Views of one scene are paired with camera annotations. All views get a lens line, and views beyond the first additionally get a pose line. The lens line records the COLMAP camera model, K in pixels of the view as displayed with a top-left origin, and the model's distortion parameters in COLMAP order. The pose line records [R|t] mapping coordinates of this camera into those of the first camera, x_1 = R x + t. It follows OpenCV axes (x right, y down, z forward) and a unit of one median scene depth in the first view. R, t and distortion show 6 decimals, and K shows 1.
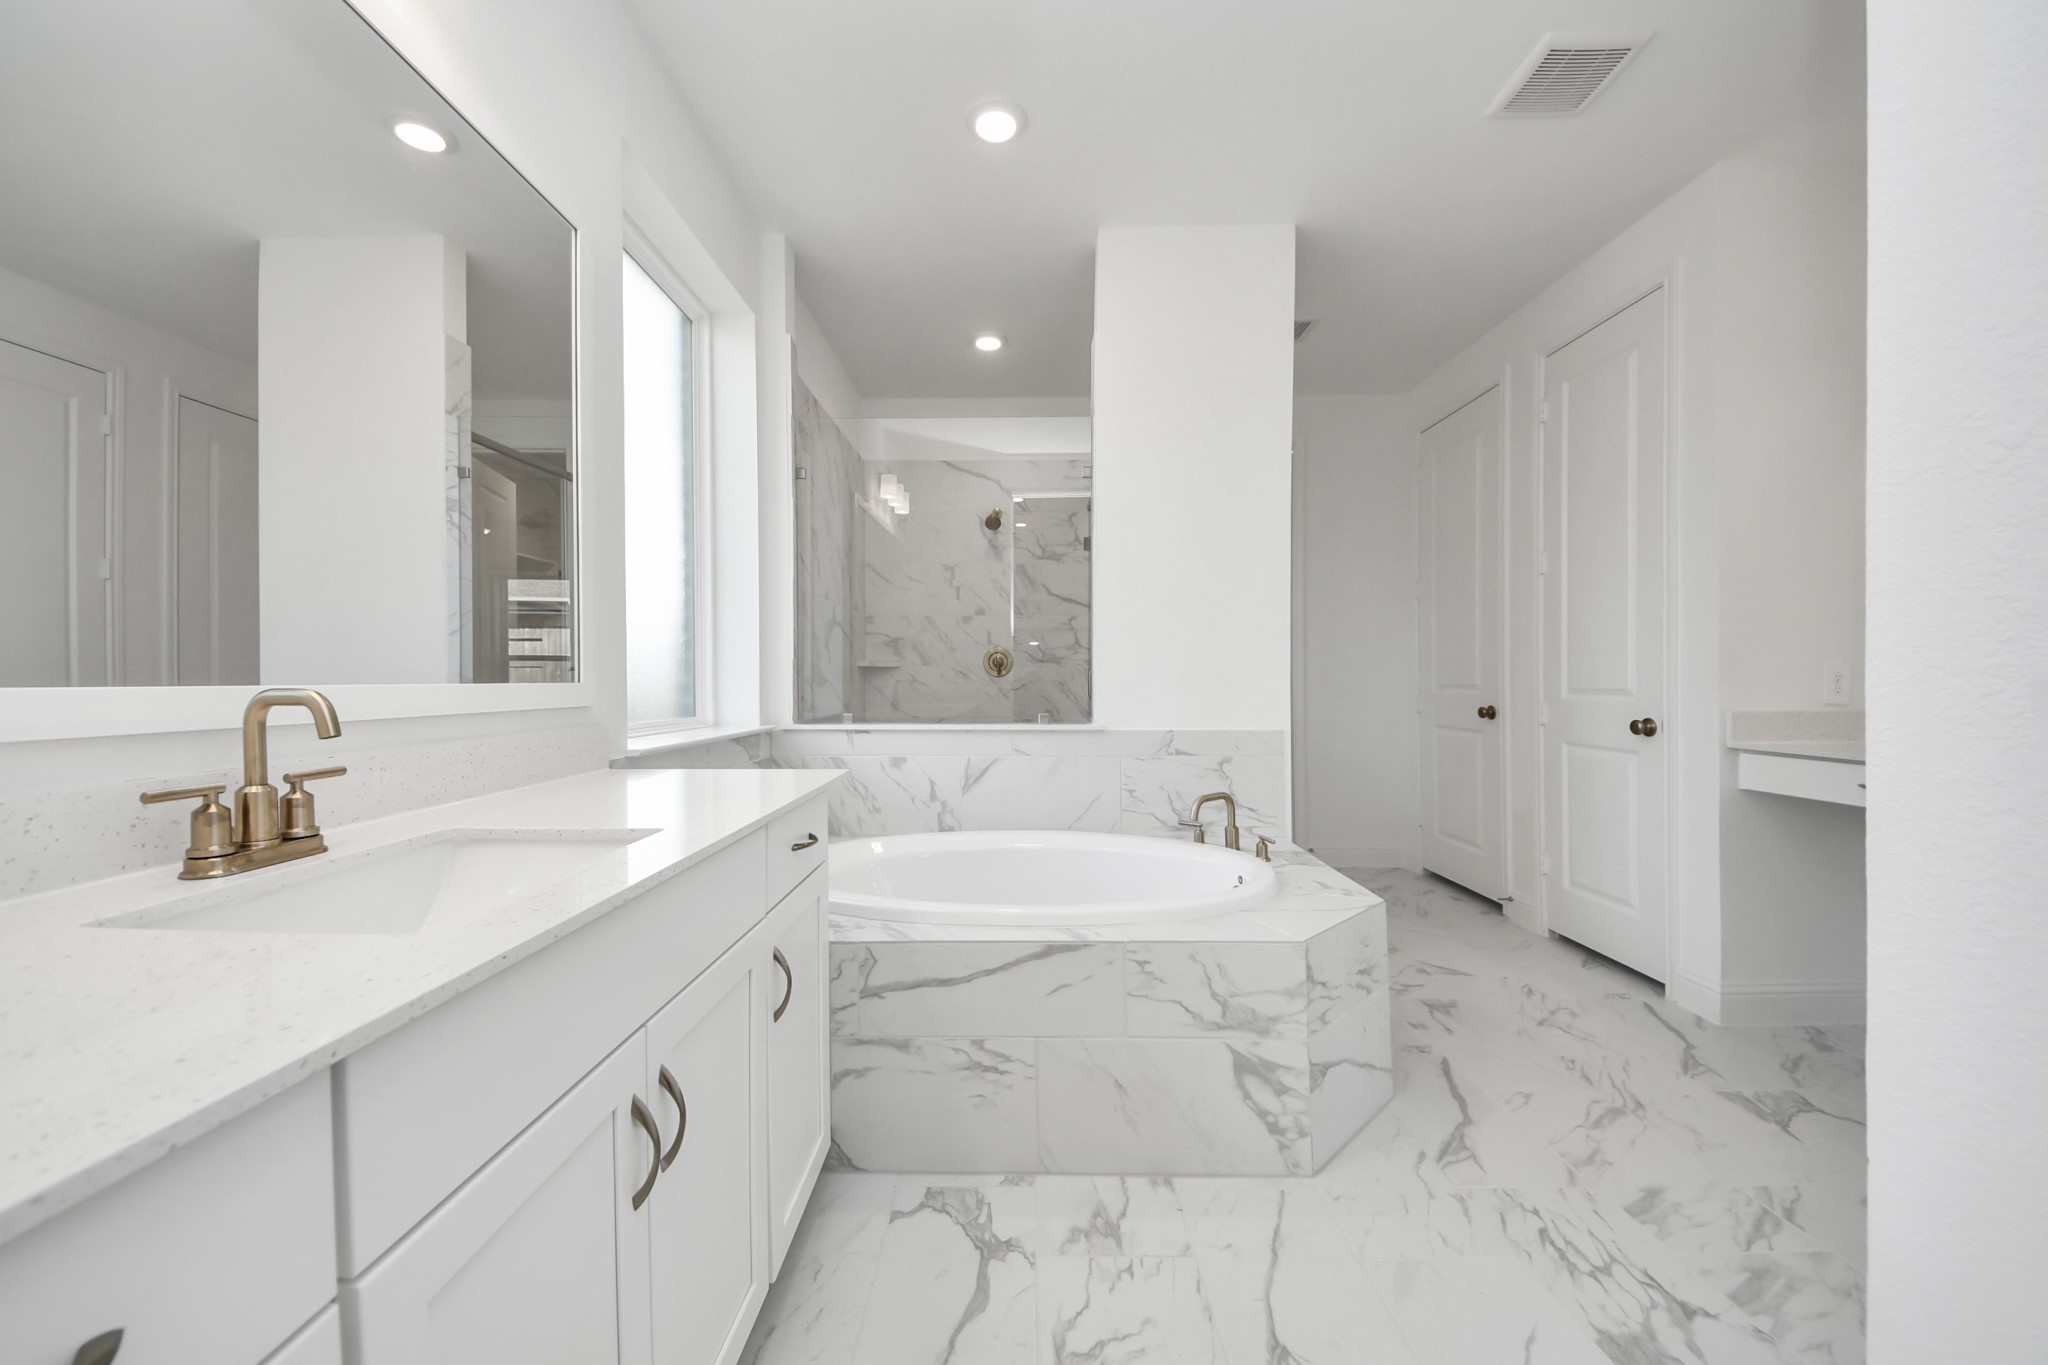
lens RADIAL K [[727.1, 0, 994.7], [0, 727.1, 676.6], [0, 0, 1]] dist [0.038281, -0.019646]
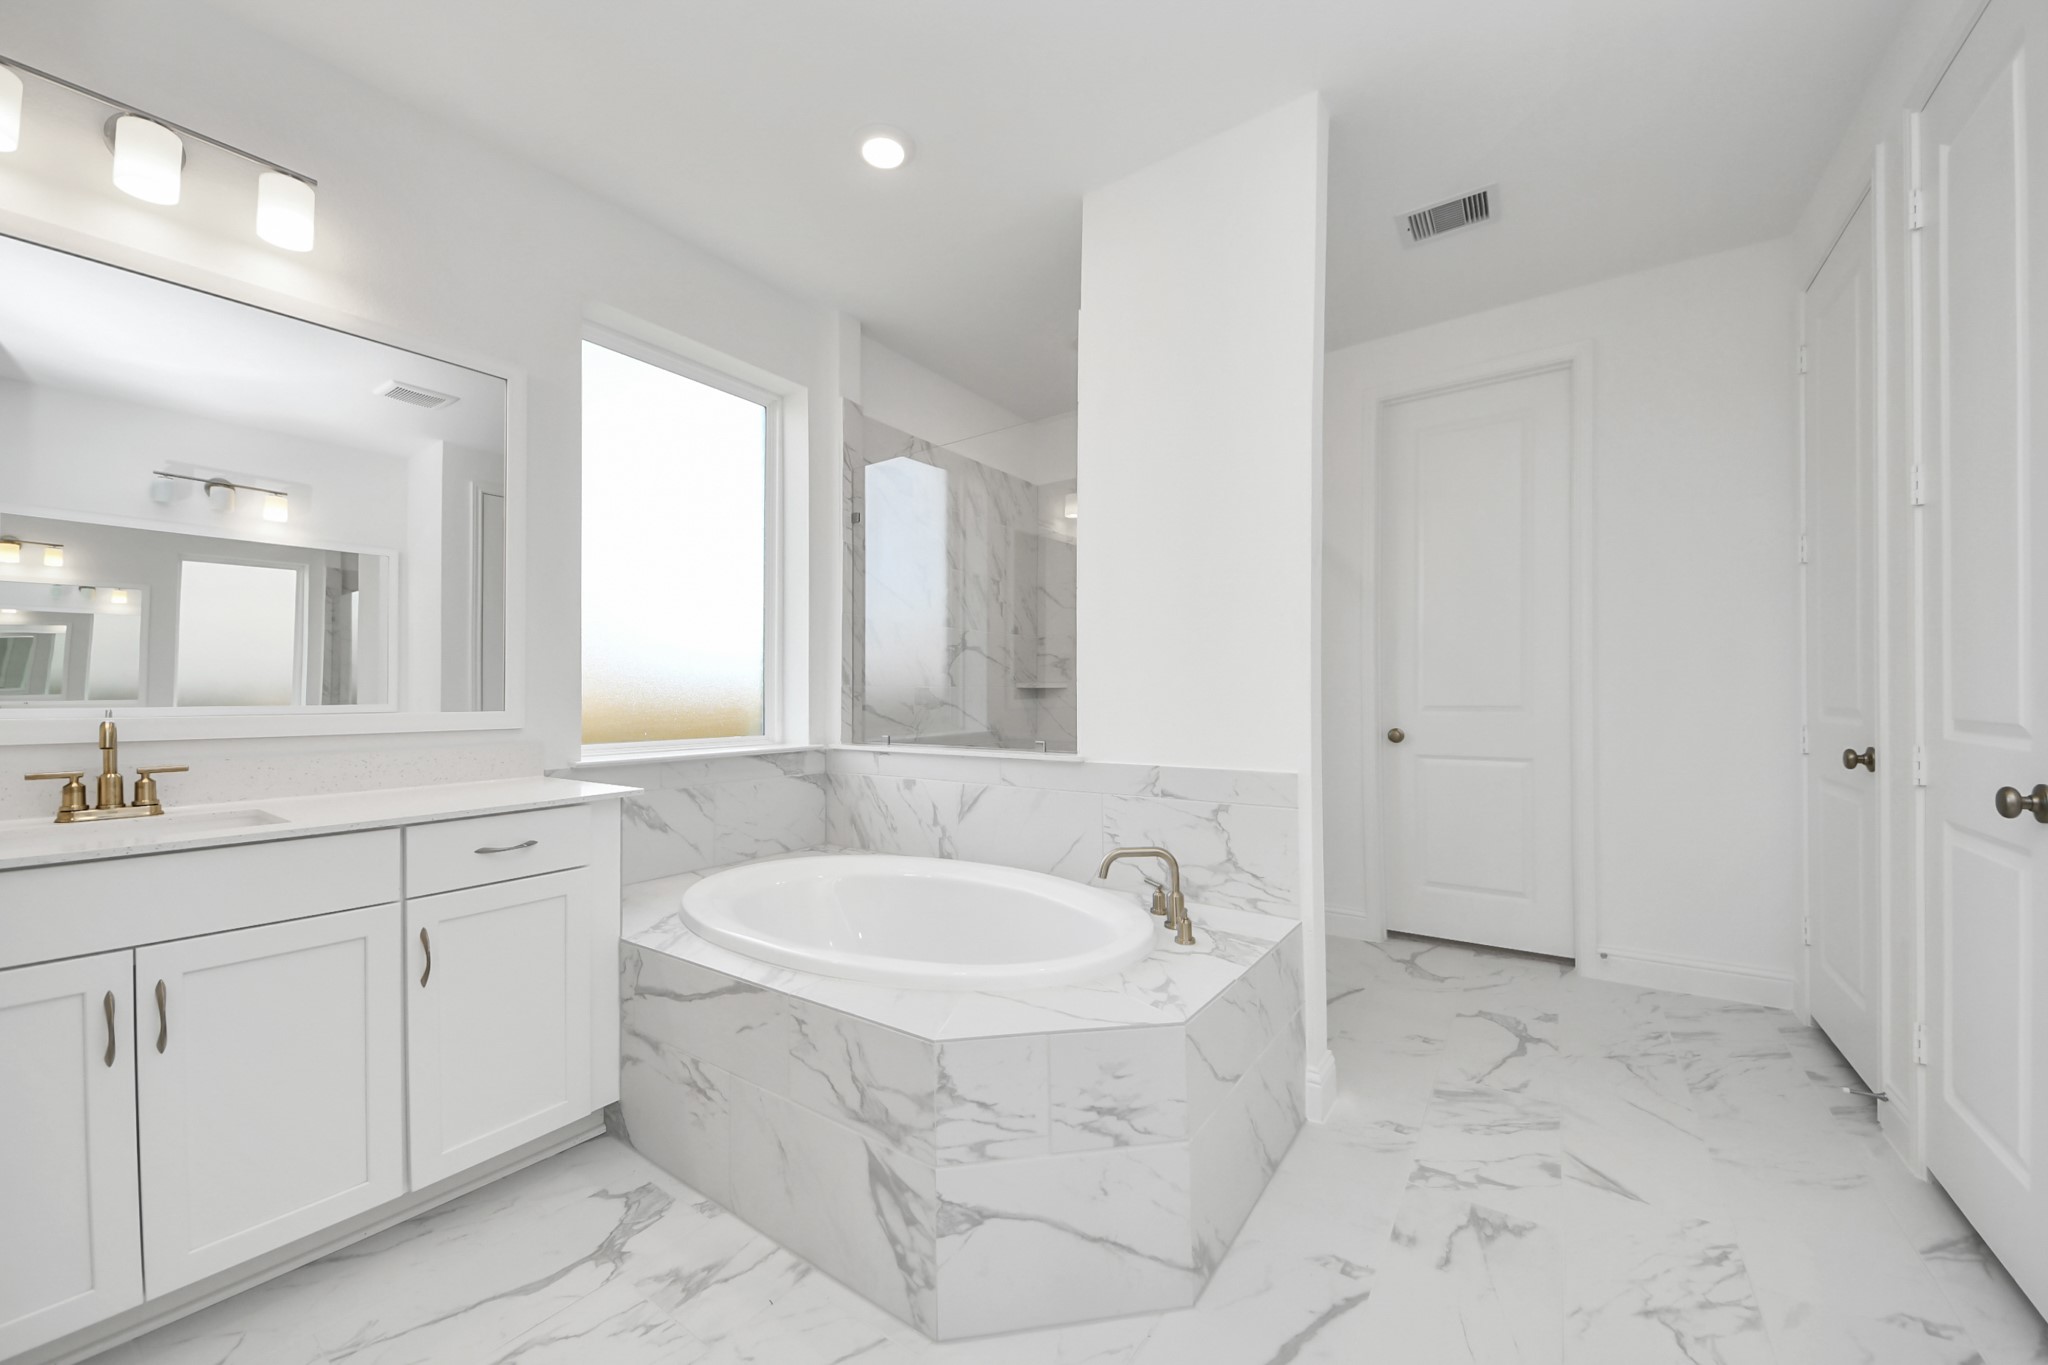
lens RADIAL K [[722.4, 0, 1012.9], [0, 722.4, 684.1], [0, 0, 1]] dist [0.028729, -0.018911]
pose [[0.838146, -0.014684, -0.545249, 0.916614], [0.008200, 0.999864, -0.014322, -0.013496], [0.545385, 0.007532, 0.838152, 0.380798]]
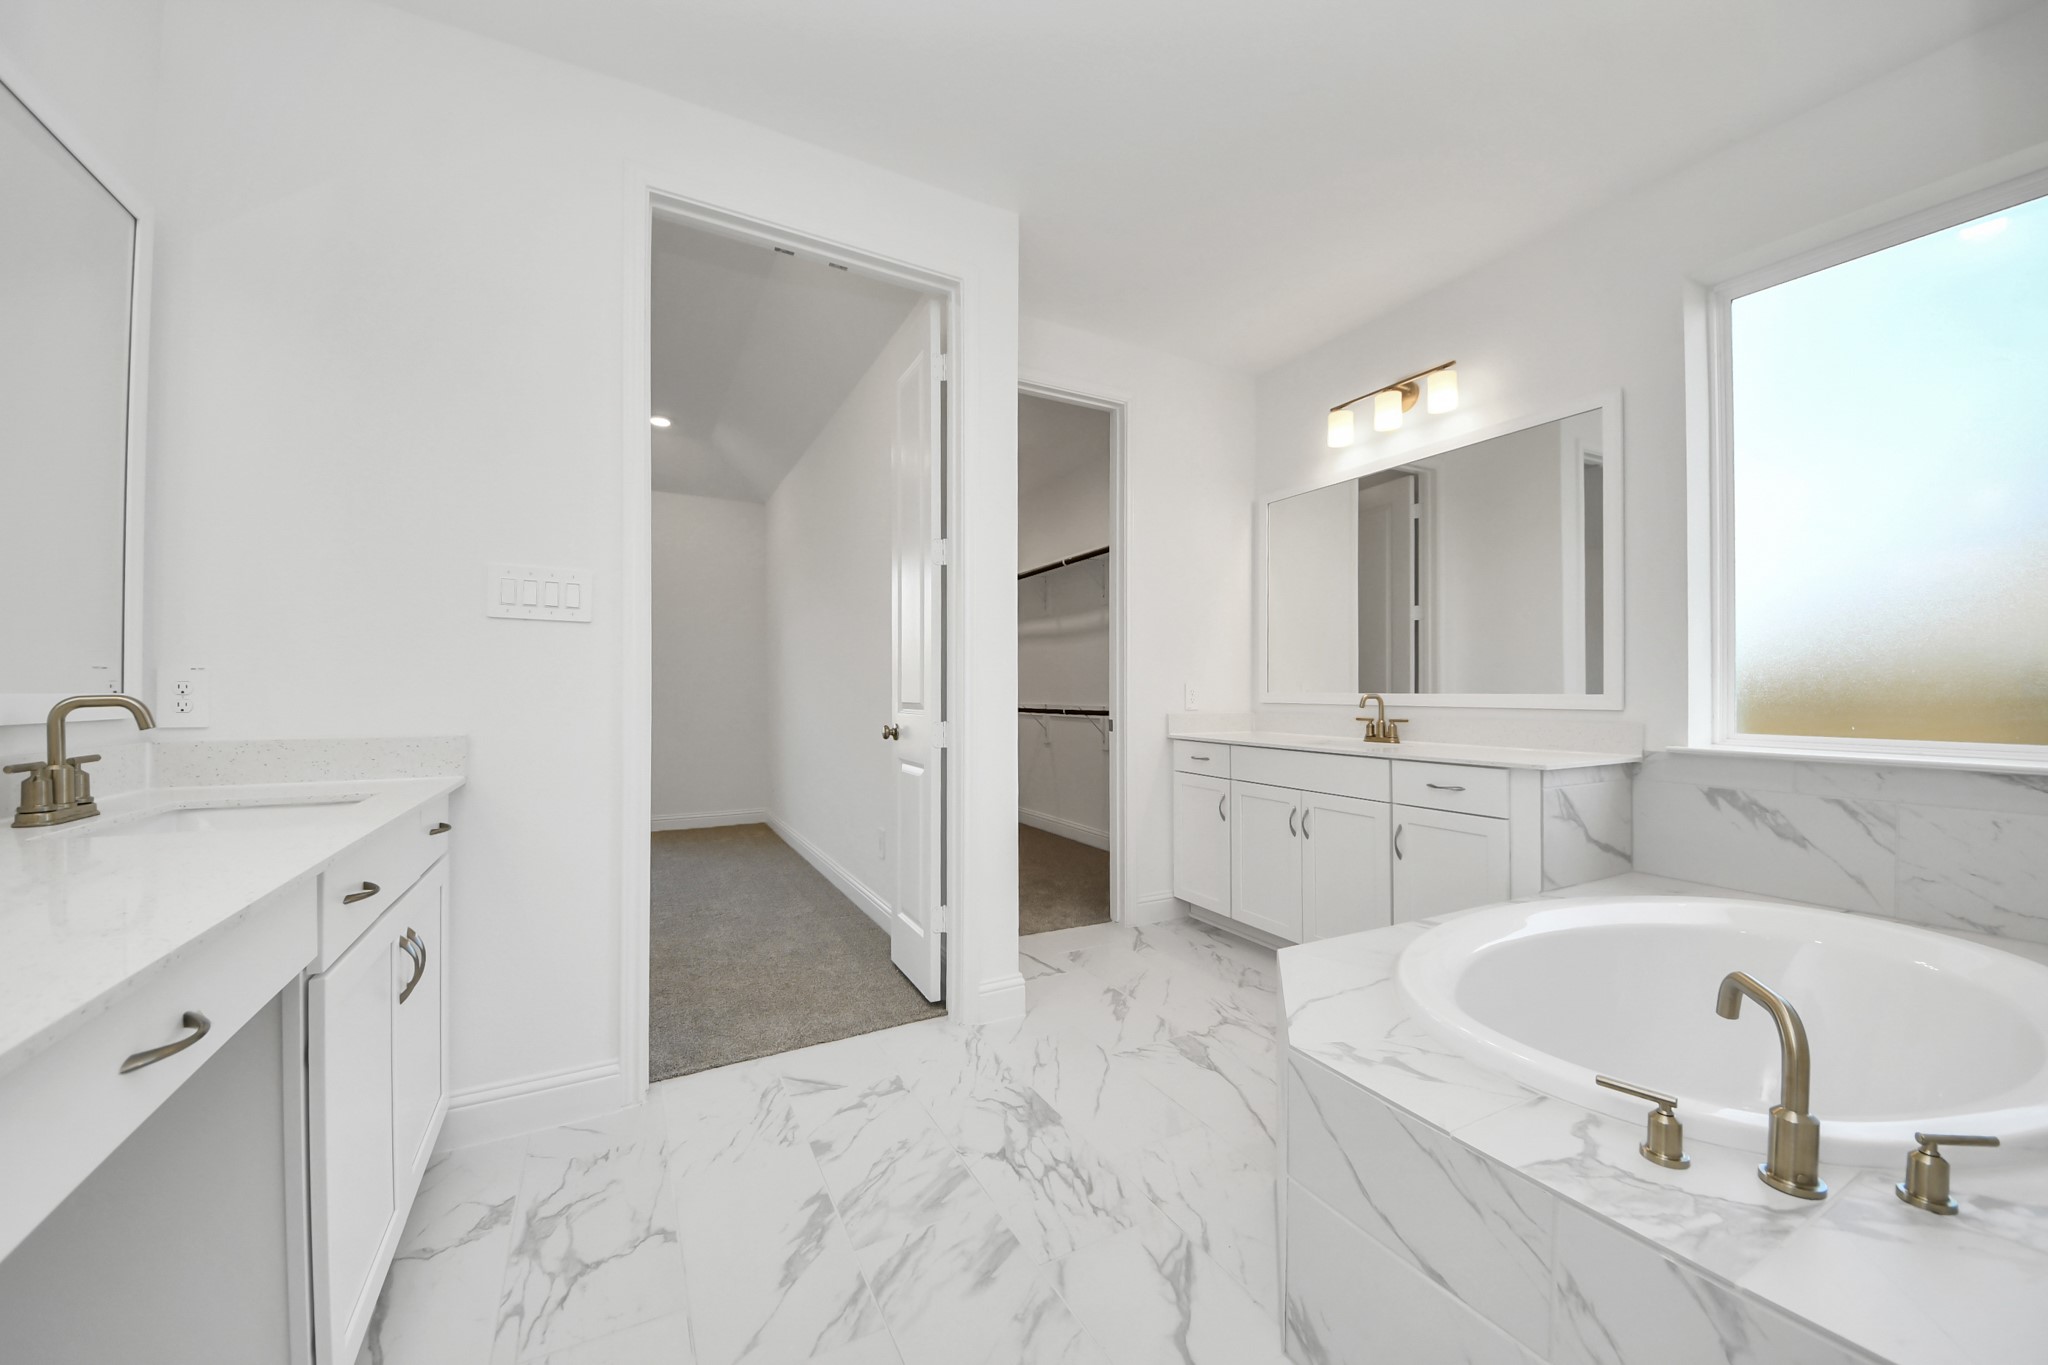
lens RADIAL K [[731.0, 0, 1016.8], [0, 731.0, 676.6], [0, 0, 1]] dist [0.028622, -0.019759]
pose [[-0.857909, -0.018081, -0.513483, 1.218380], [-0.003460, 0.999561, -0.029416, 0.024575], [0.513790, -0.023459, -0.857595, 1.642693]]
